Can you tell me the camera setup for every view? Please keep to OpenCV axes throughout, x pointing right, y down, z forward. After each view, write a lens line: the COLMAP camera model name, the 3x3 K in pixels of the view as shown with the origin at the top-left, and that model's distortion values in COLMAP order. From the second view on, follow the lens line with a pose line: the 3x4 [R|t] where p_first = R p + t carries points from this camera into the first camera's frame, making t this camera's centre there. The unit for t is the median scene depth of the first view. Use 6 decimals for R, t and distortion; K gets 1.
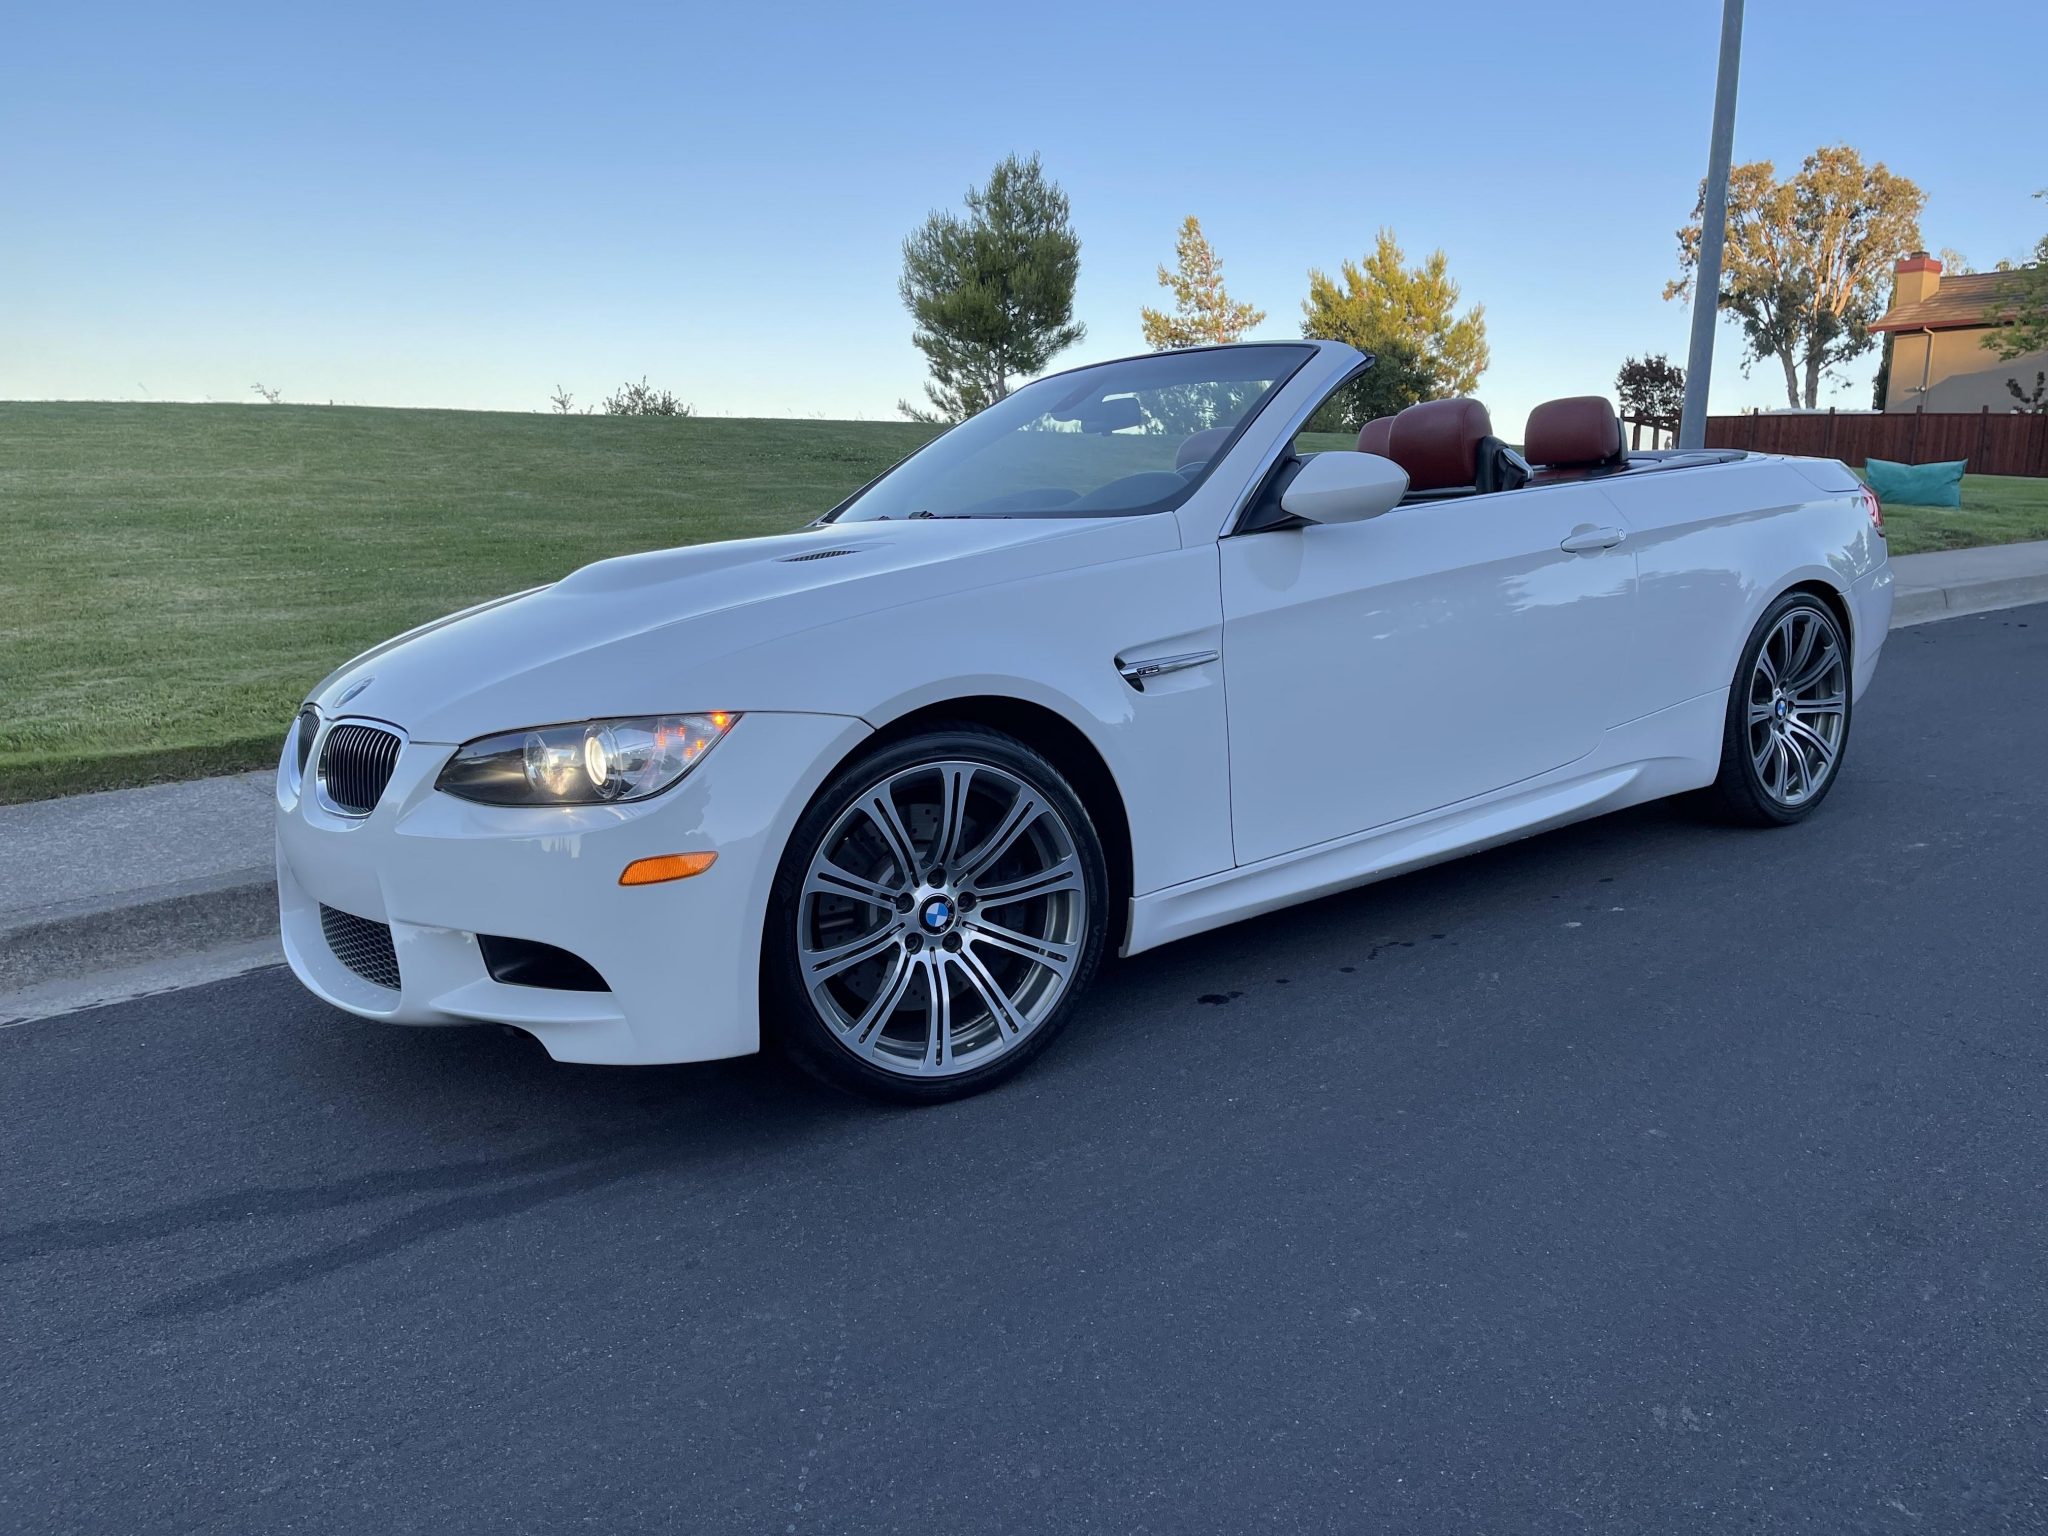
lens RADIAL K [[1541.2, 0, 1034.2], [0, 1541.2, 773.7], [0, 0, 1]] dist [0.079670, -0.103288]
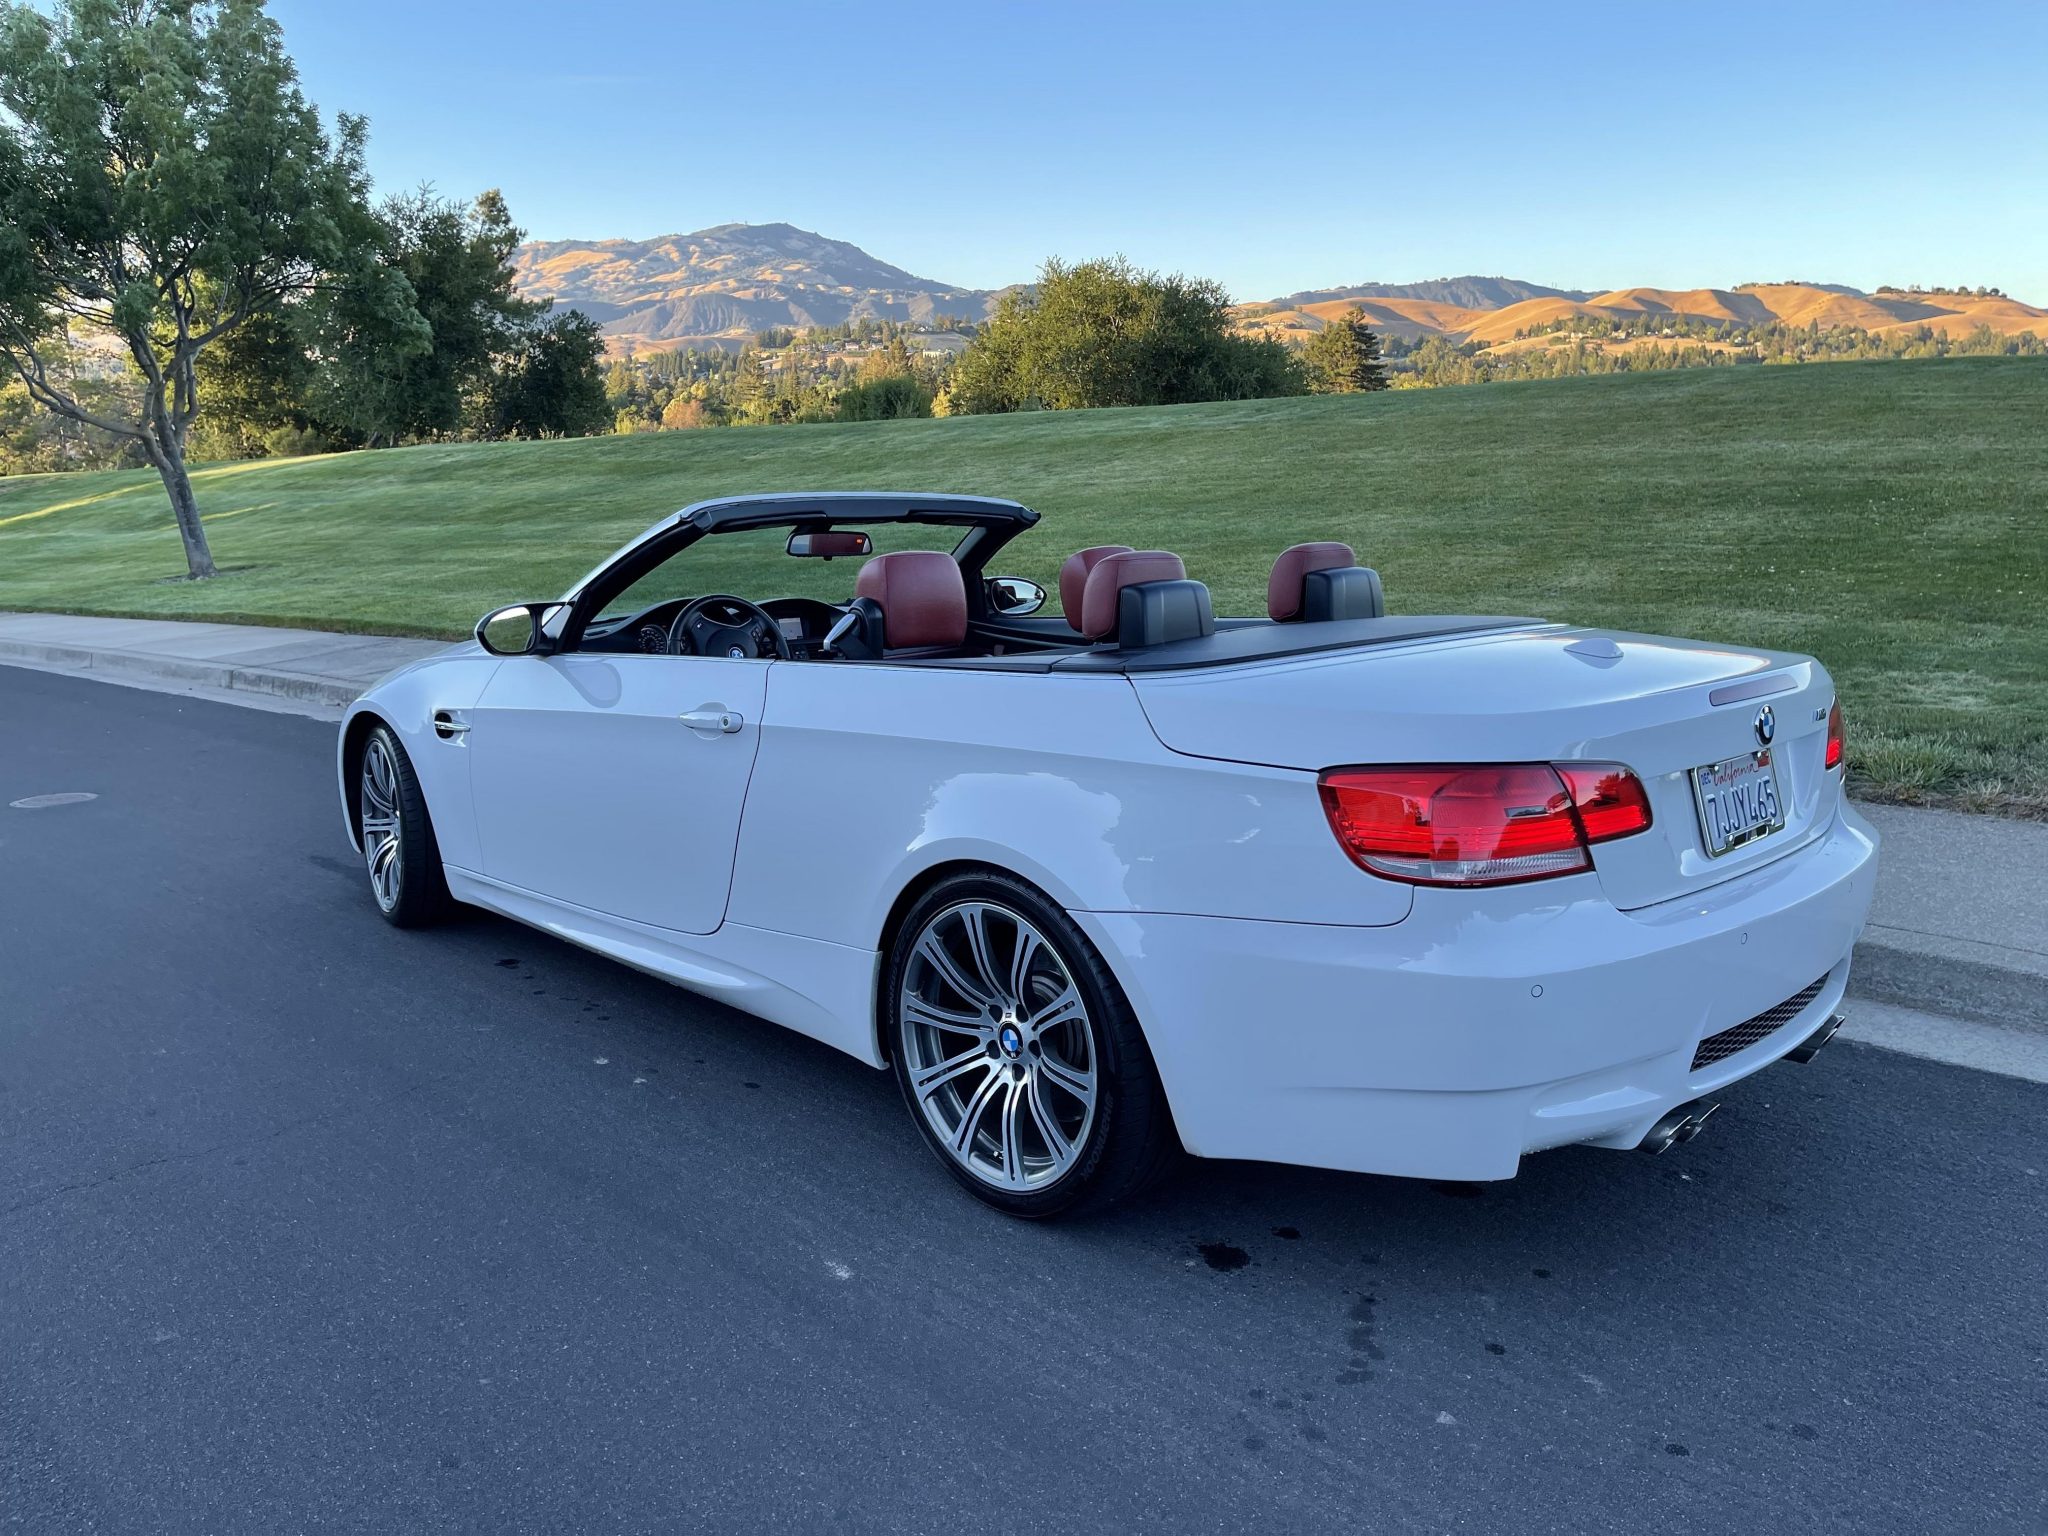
lens RADIAL K [[1541.2, 0, 1008.7], [0, 1541.2, 759.1], [0, 0, 1]] dist [0.079670, -0.103288]
pose [[0.089752, 0.218532, -0.971694, 1.468920], [-0.161298, 0.965941, 0.202339, -0.392846], [0.982816, 0.138572, 0.121944, 1.201767]]
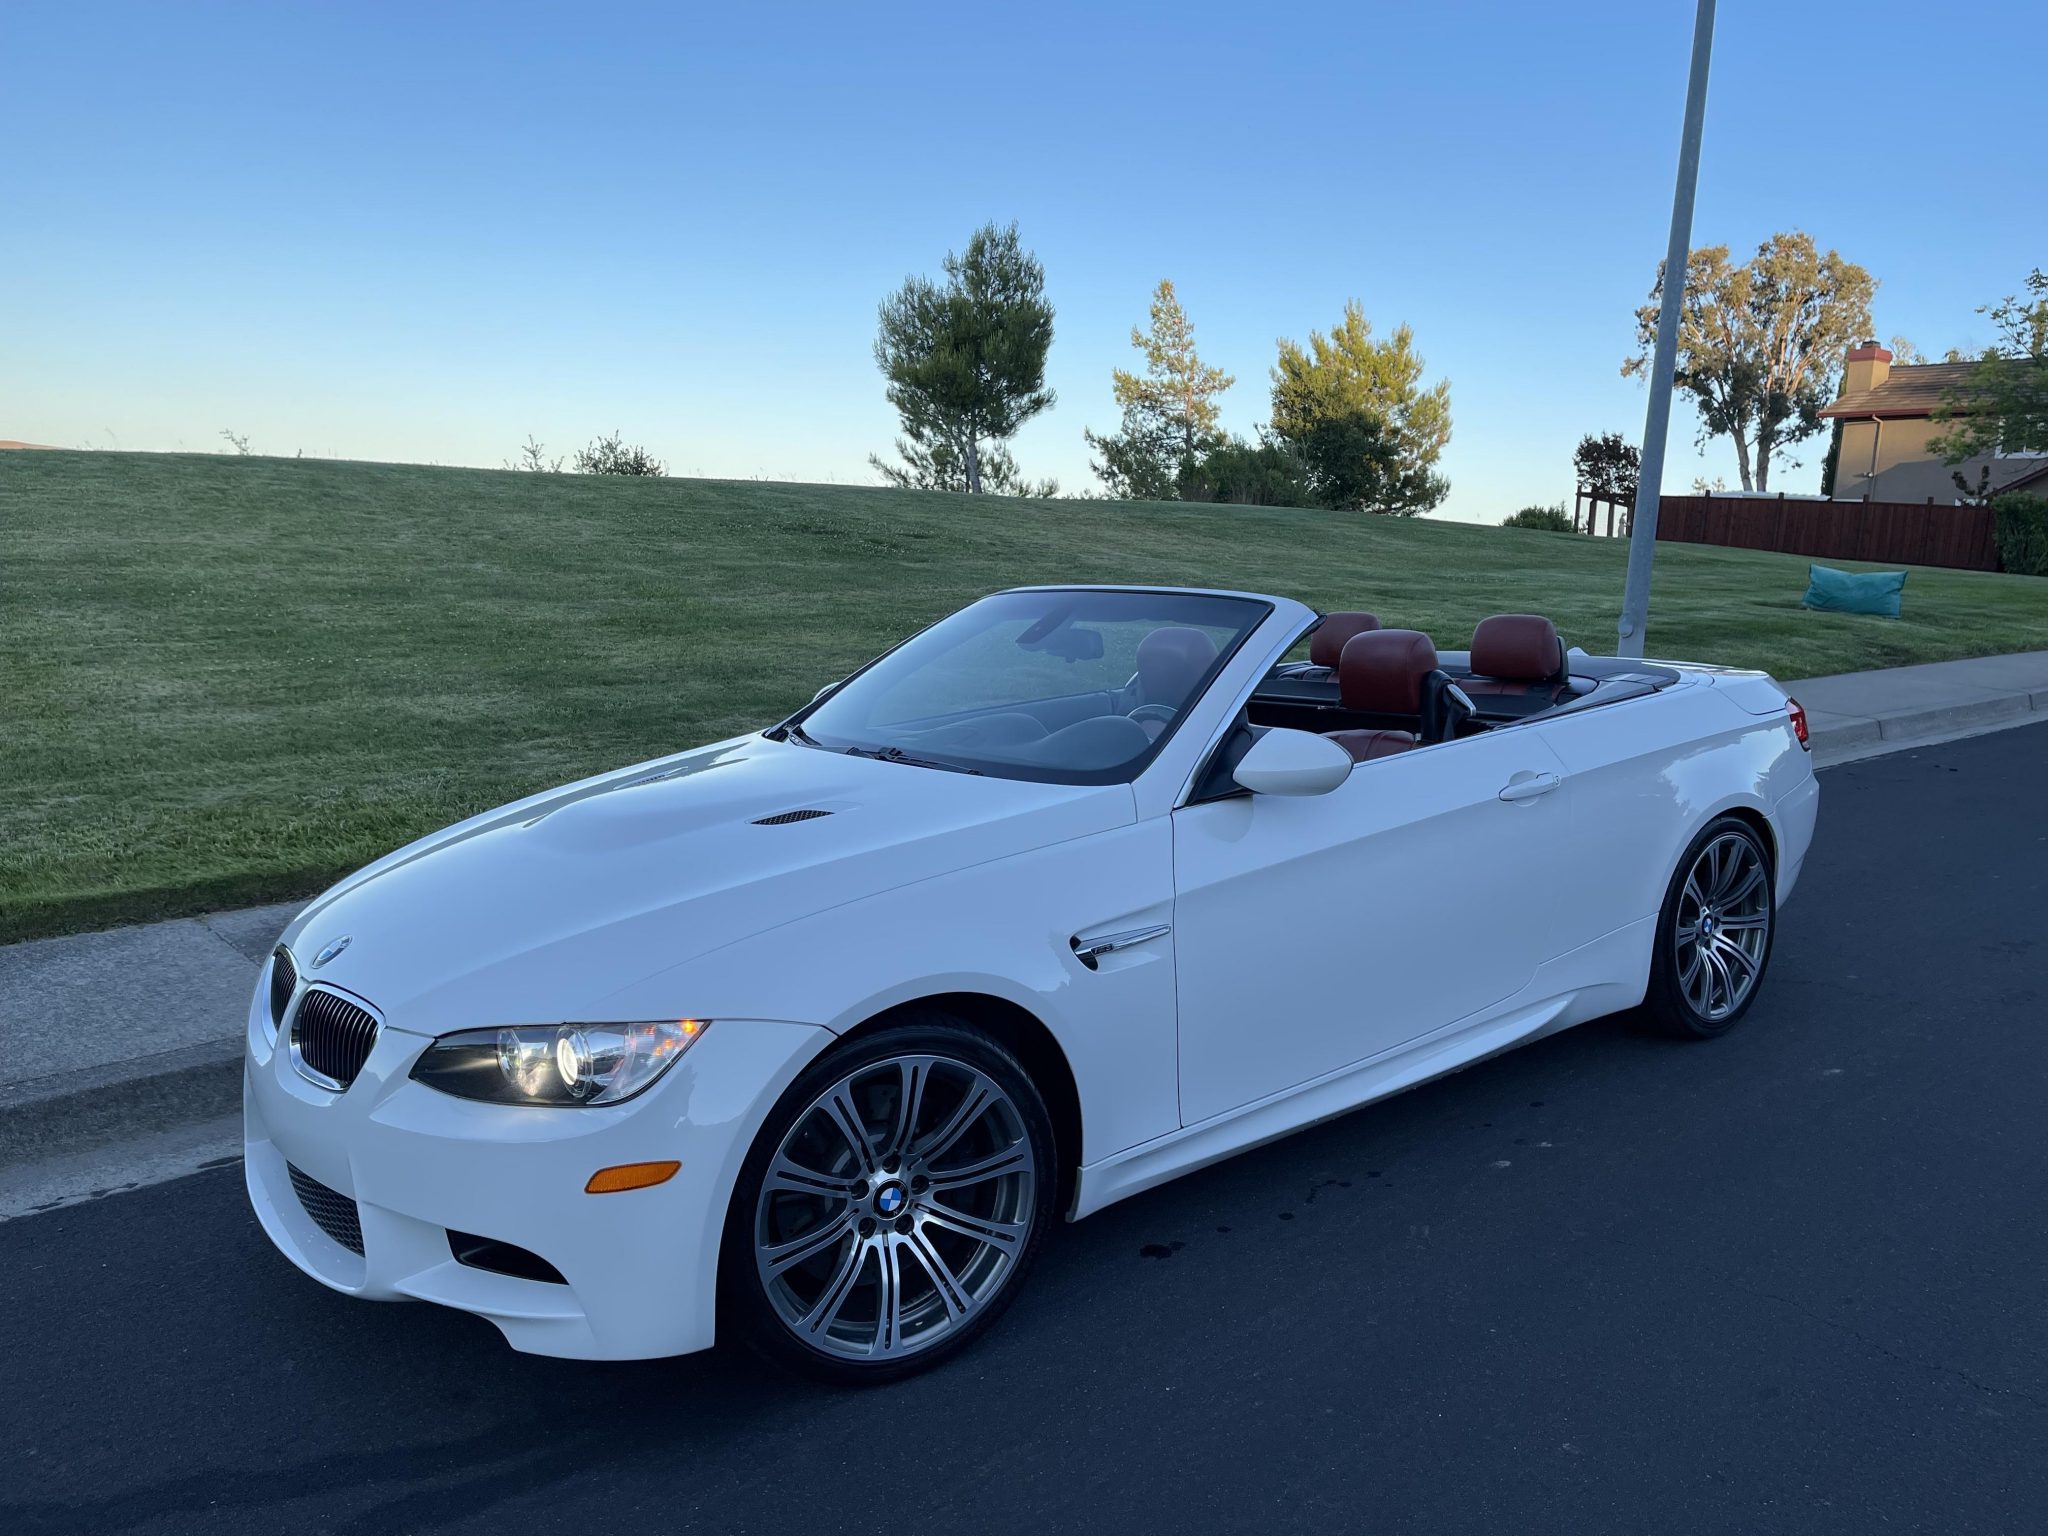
lens RADIAL K [[1541.2, 0, 1039.2], [0, 1541.2, 763.0], [0, 0, 1]] dist [0.079670, -0.103288]
pose [[0.999046, 0.032490, 0.029191, -0.002704], [-0.031591, 0.999029, -0.030723, -0.139163], [-0.030160, 0.029772, 0.999102, -0.042189]]
